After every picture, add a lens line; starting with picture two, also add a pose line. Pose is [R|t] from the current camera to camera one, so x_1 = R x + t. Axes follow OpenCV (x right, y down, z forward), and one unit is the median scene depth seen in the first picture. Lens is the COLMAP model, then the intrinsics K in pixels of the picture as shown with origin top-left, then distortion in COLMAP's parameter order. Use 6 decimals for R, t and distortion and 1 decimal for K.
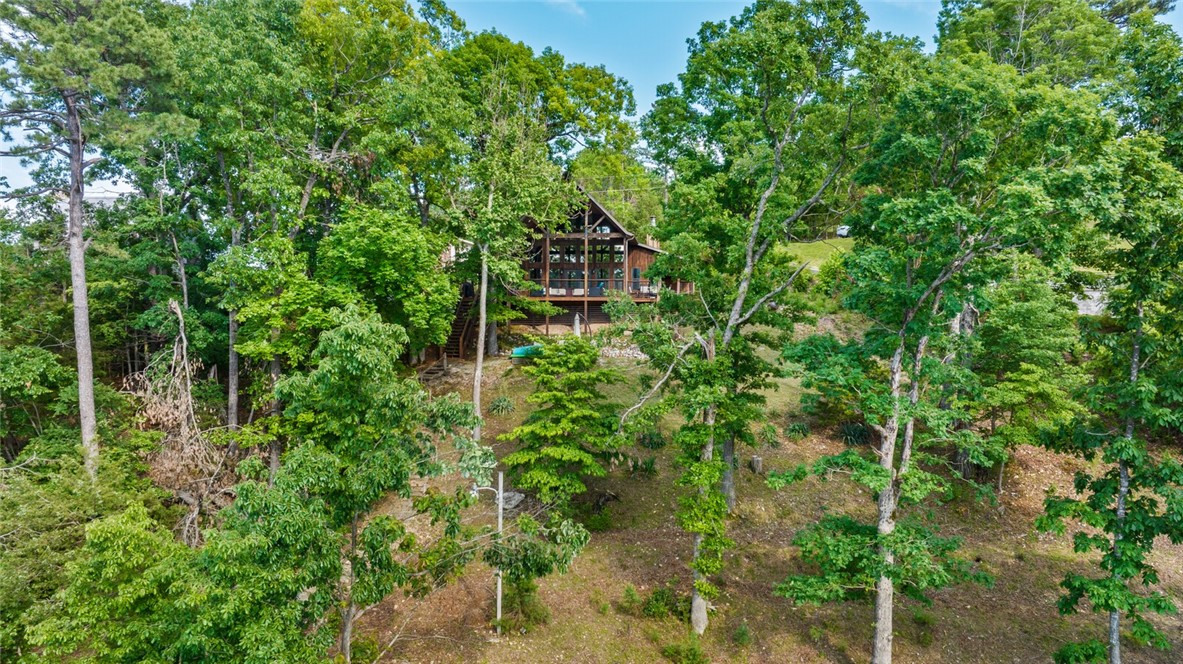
lens RADIAL K [[831.5, 0, 591.5], [0, 831.5, 329.4], [0, 0, 1]] dist [-0.036825, -0.003221]
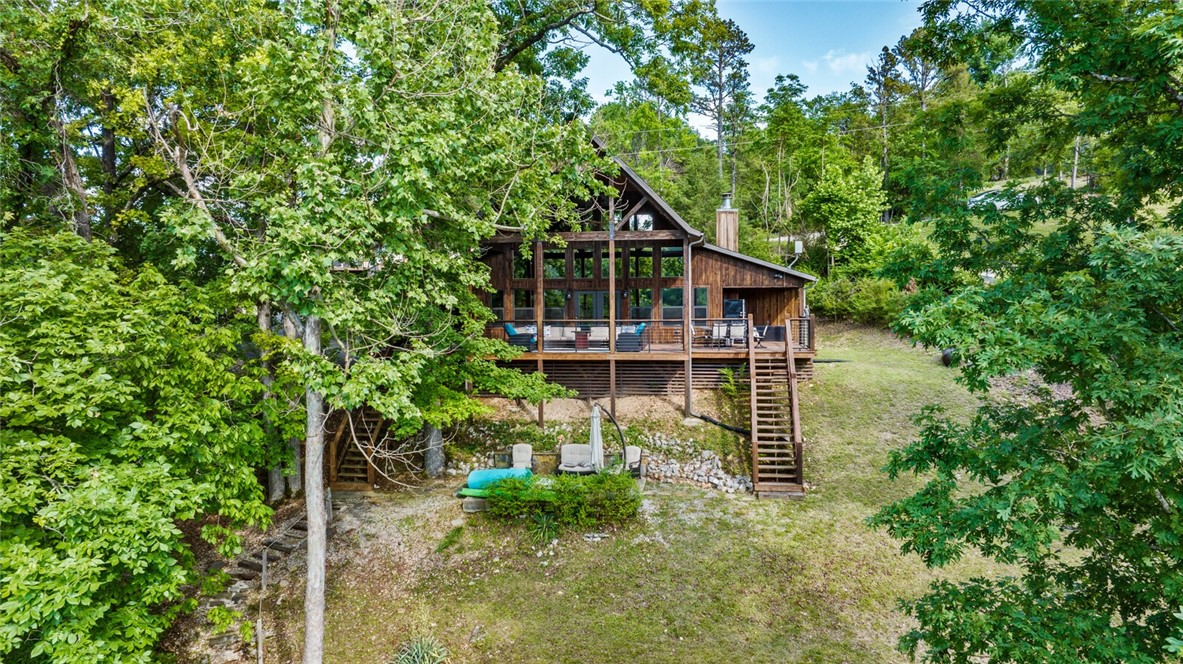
lens RADIAL K [[831.5, 0, 592.6], [0, 831.5, 335.4], [0, 0, 1]] dist [-0.036825, -0.003221]
pose [[0.999500, -0.013050, -0.028789, -0.004075], [0.014422, 0.998745, 0.047954, -0.076520], [0.028127, -0.048346, 0.998435, 0.478203]]
